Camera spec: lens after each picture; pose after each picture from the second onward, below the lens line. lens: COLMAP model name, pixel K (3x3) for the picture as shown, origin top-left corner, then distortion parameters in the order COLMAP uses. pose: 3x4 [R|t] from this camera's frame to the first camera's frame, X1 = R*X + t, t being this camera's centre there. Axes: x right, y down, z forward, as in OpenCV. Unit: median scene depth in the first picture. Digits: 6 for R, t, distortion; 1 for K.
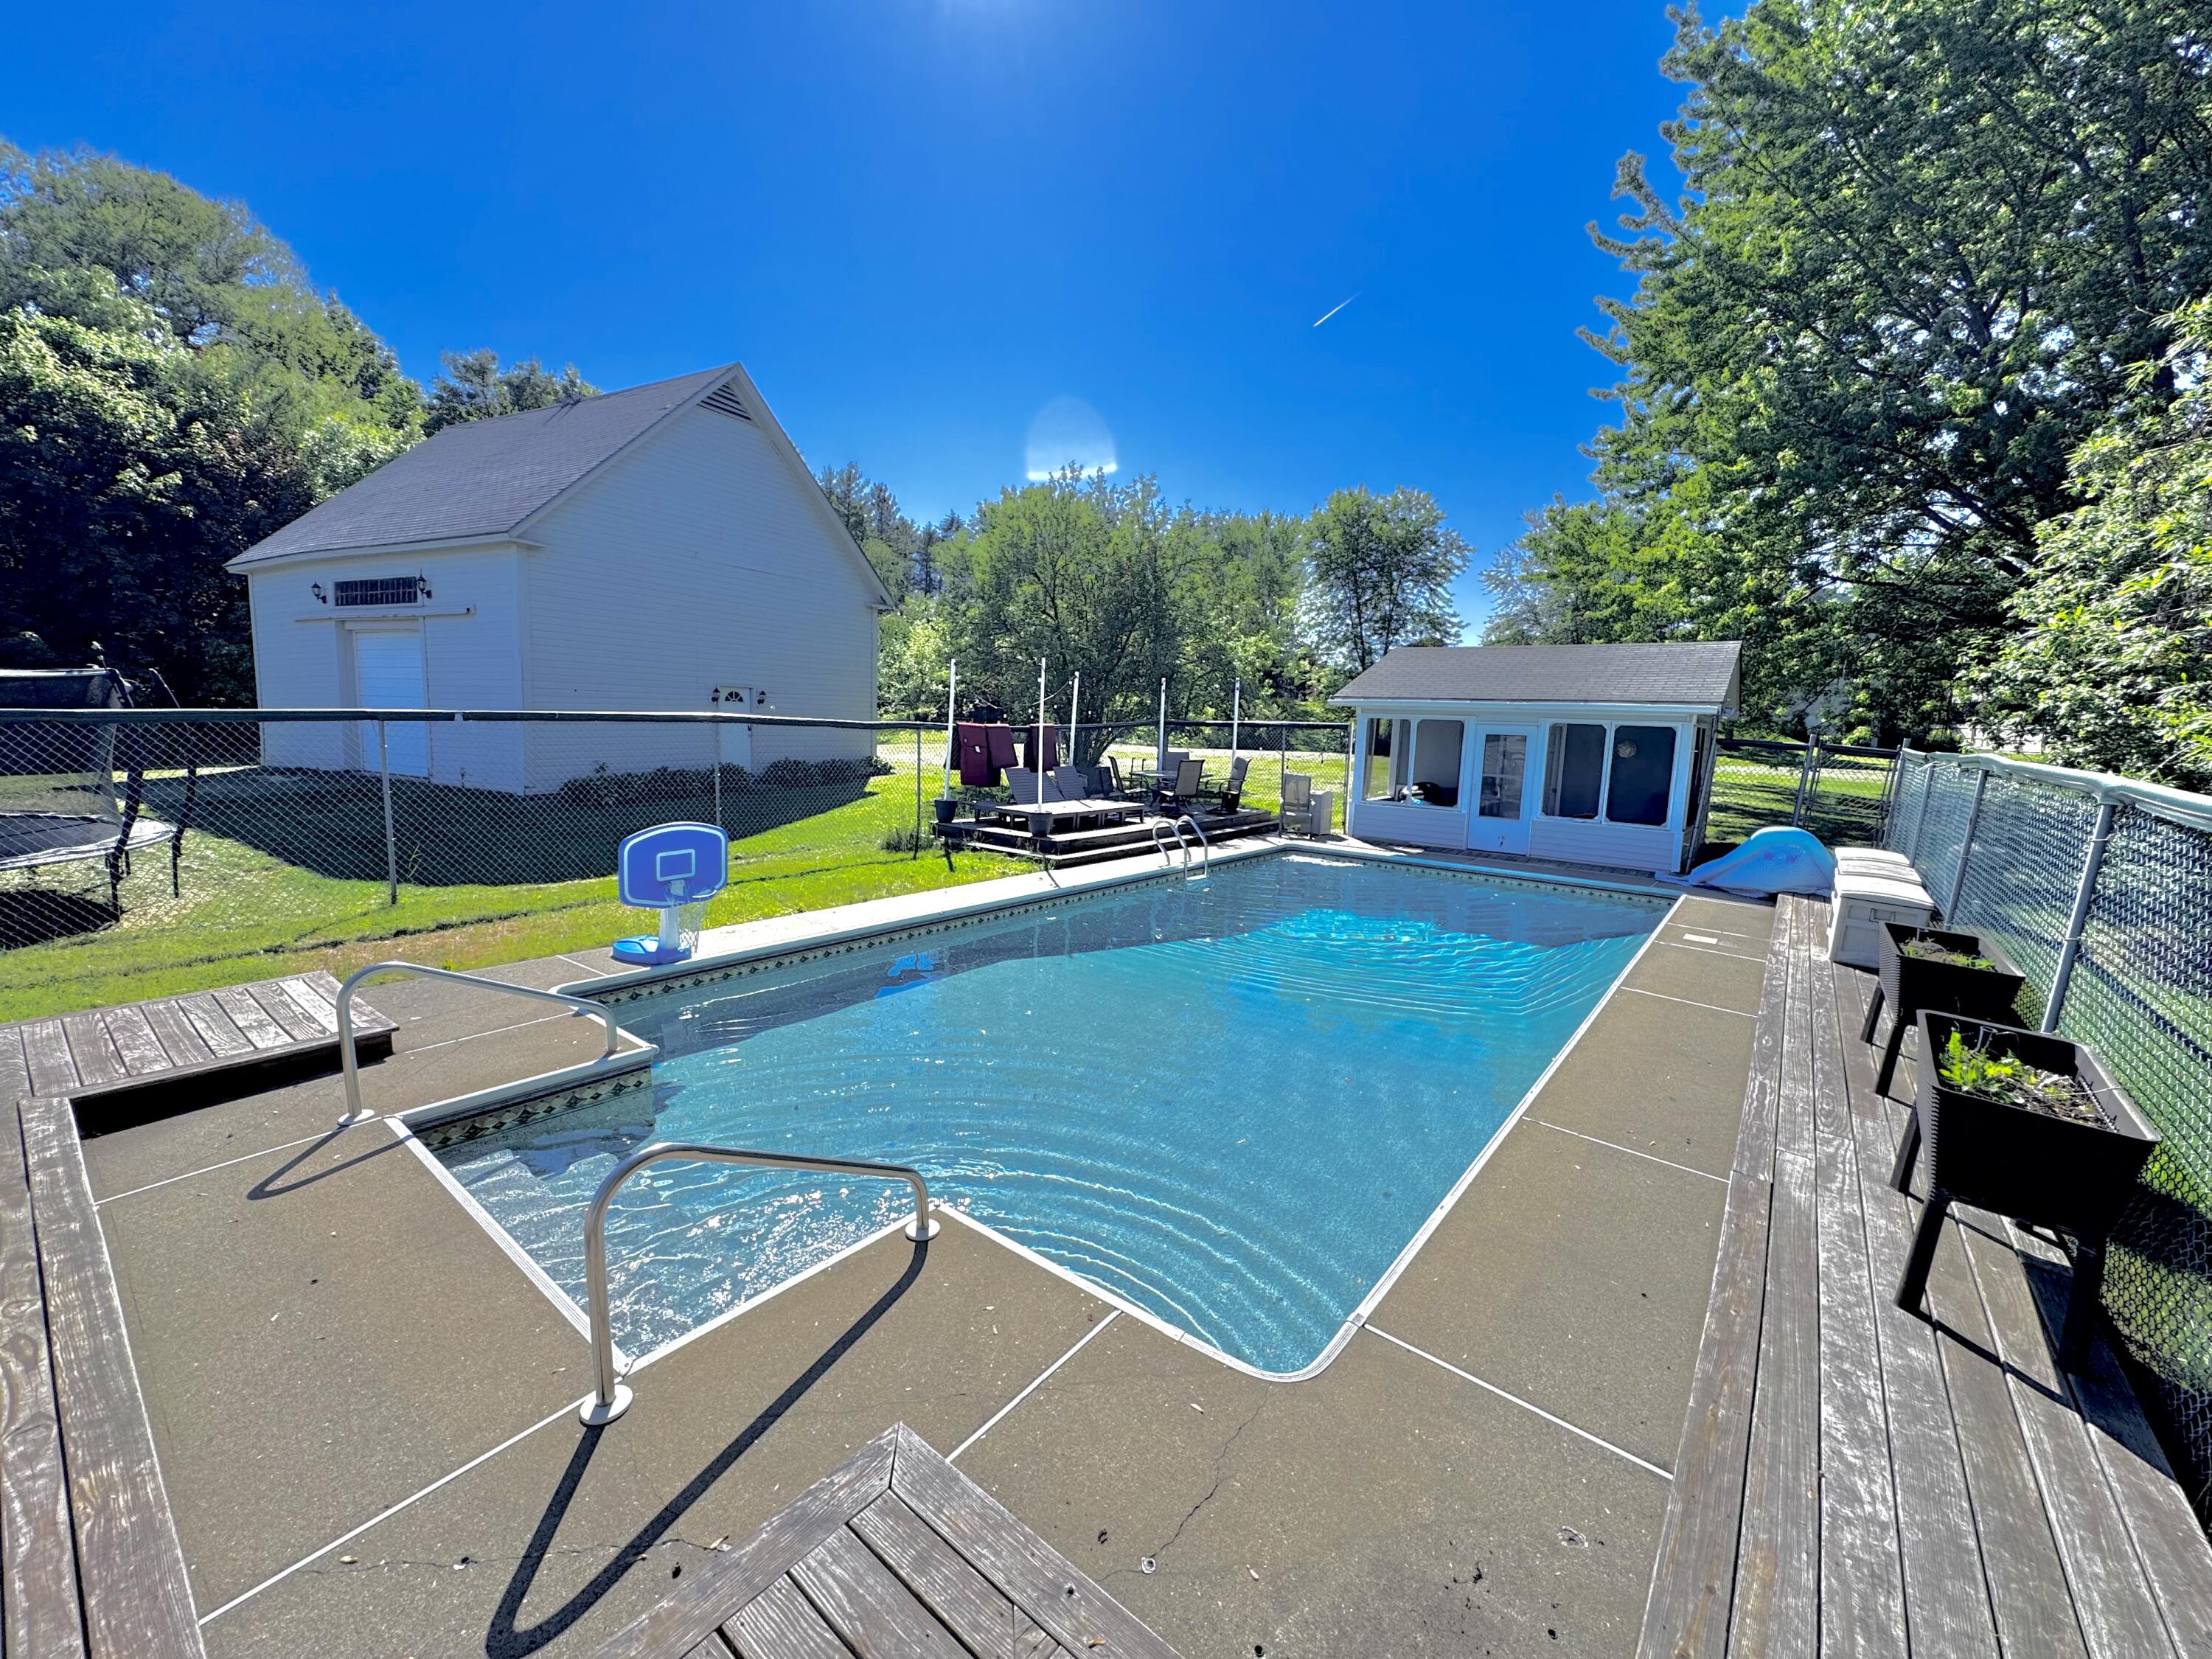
lens RADIAL K [[883.0, 0, 1104.9], [0, 883.0, 832.3], [0, 0, 1]] dist [-0.004413, 0.000567]
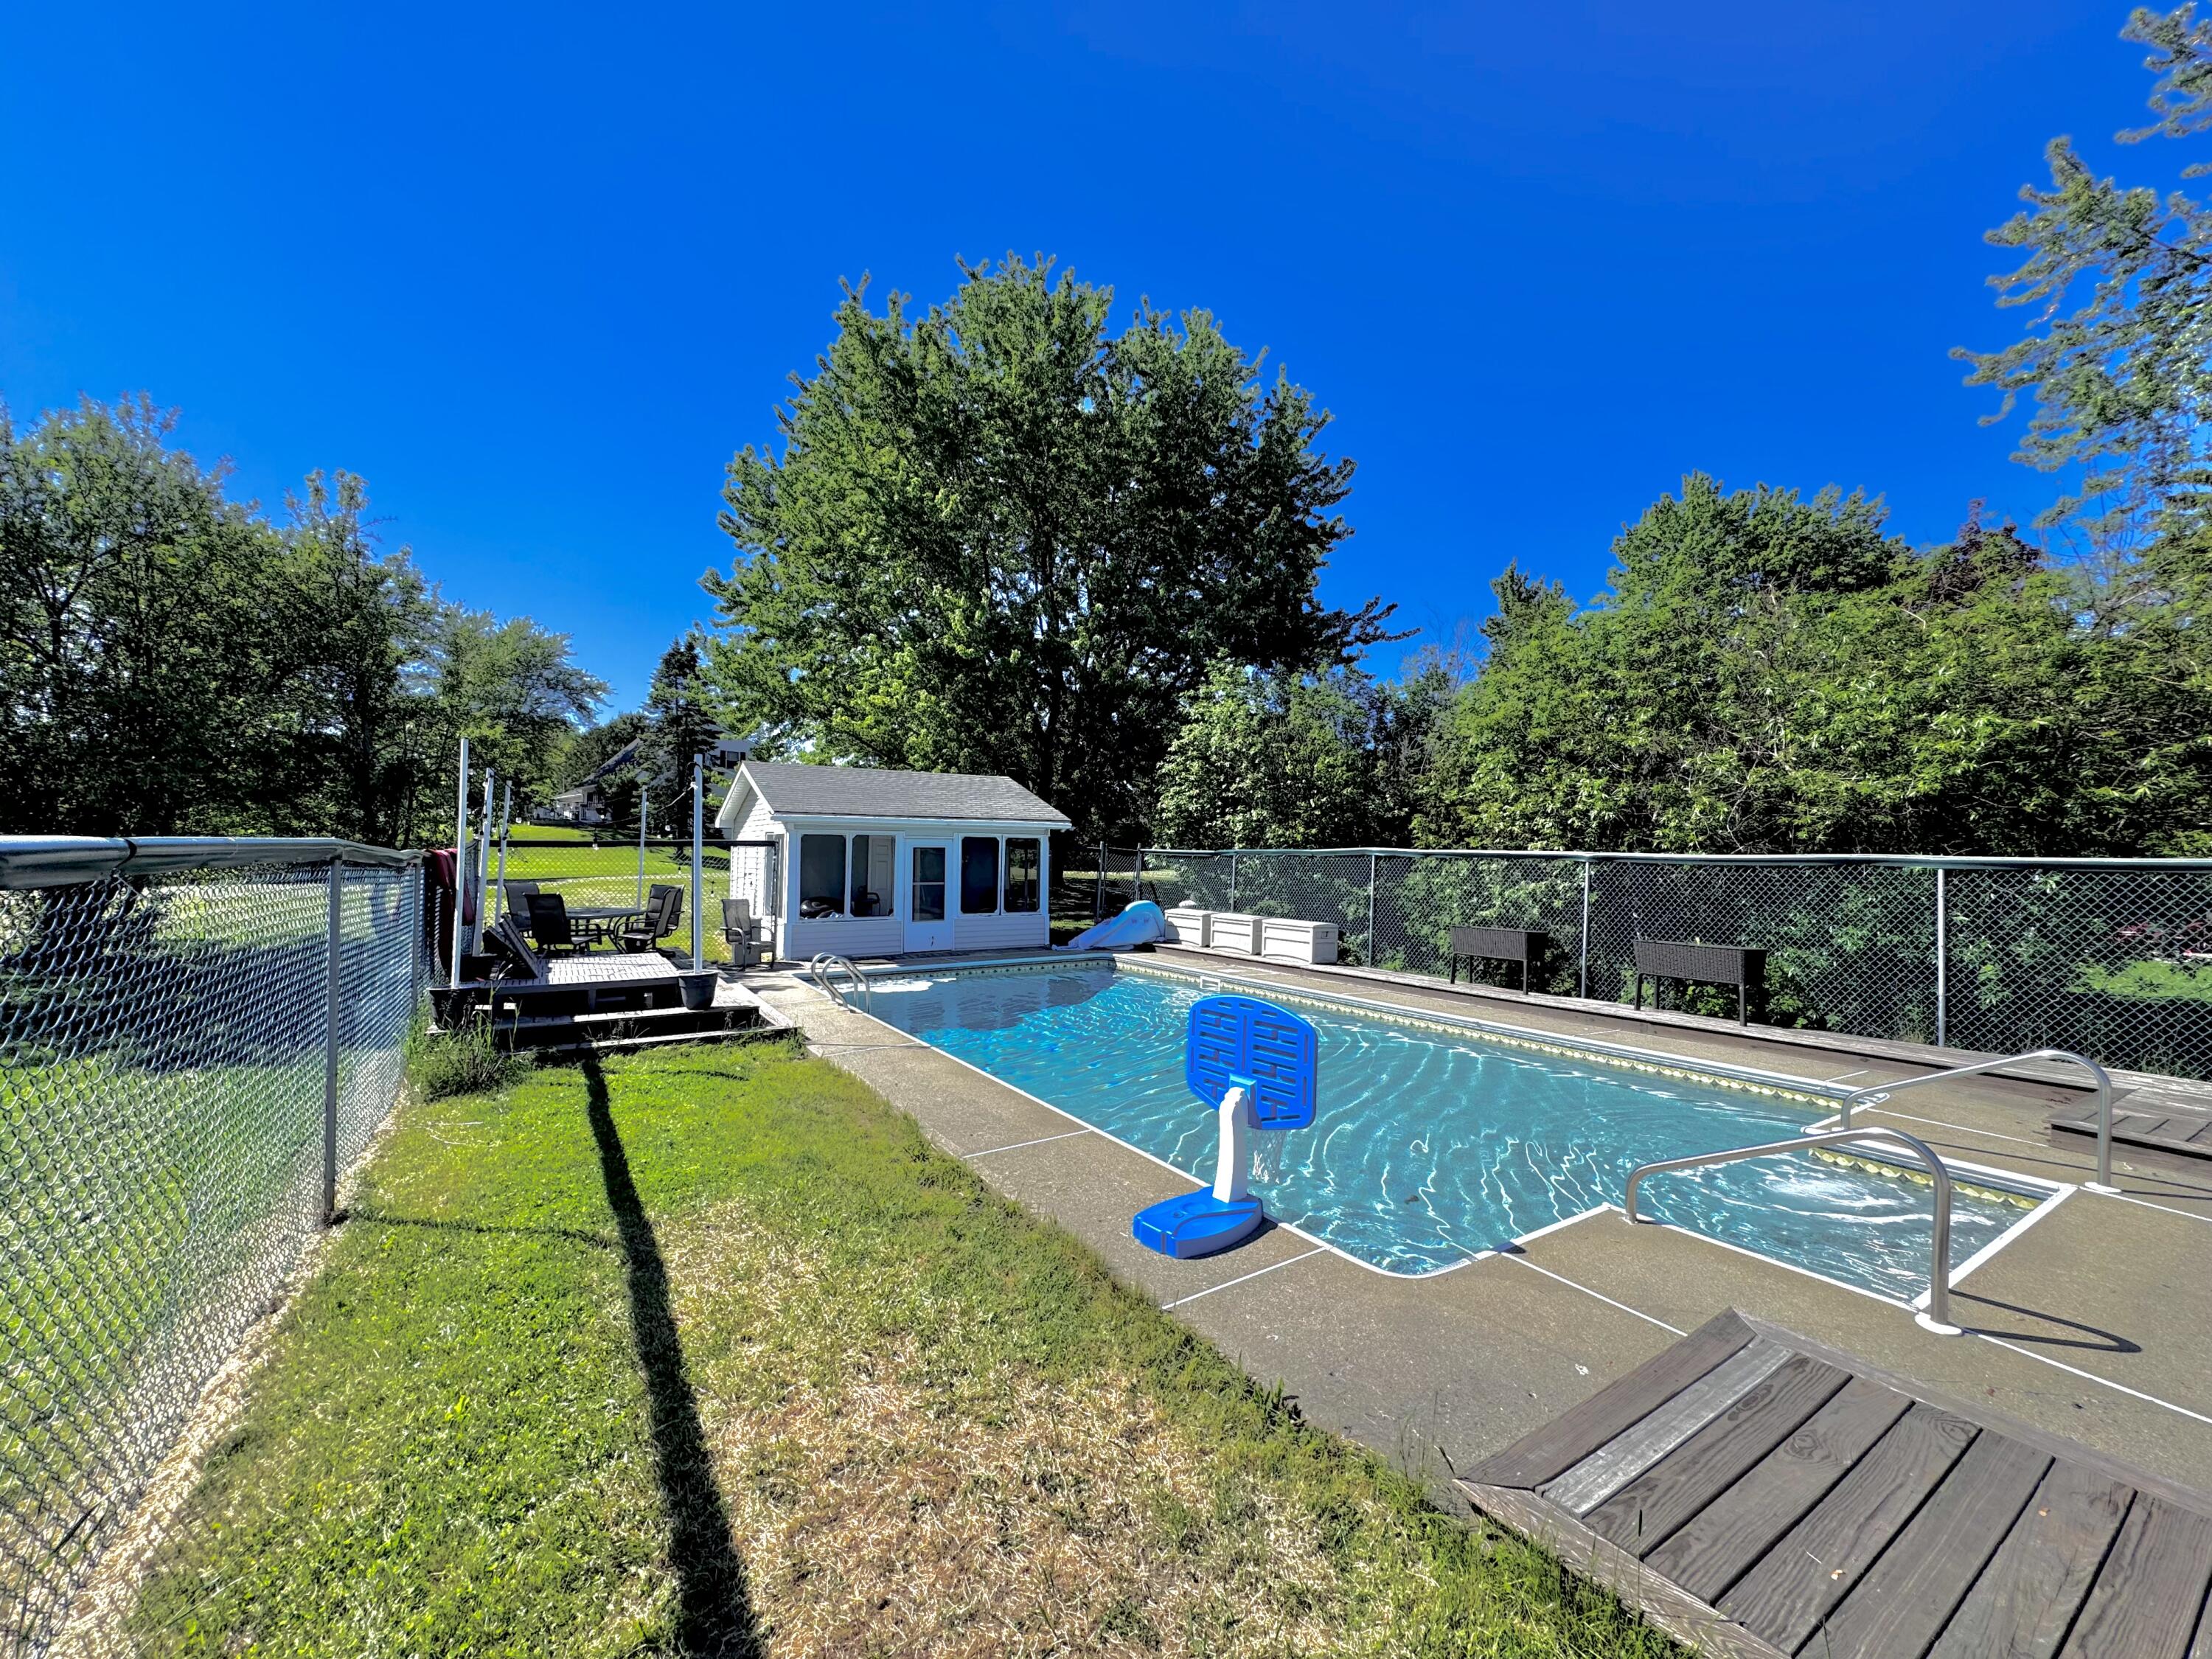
lens RADIAL K [[883.0, 0, 1105.0], [0, 883.0, 828.8], [0, 0, 1]] dist [-0.004413, 0.000567]
pose [[0.322425, -0.004792, 0.946583, -0.571721], [0.127797, 0.991052, -0.038513, -0.062753], [-0.937929, 0.133388, 0.320152, 0.428690]]
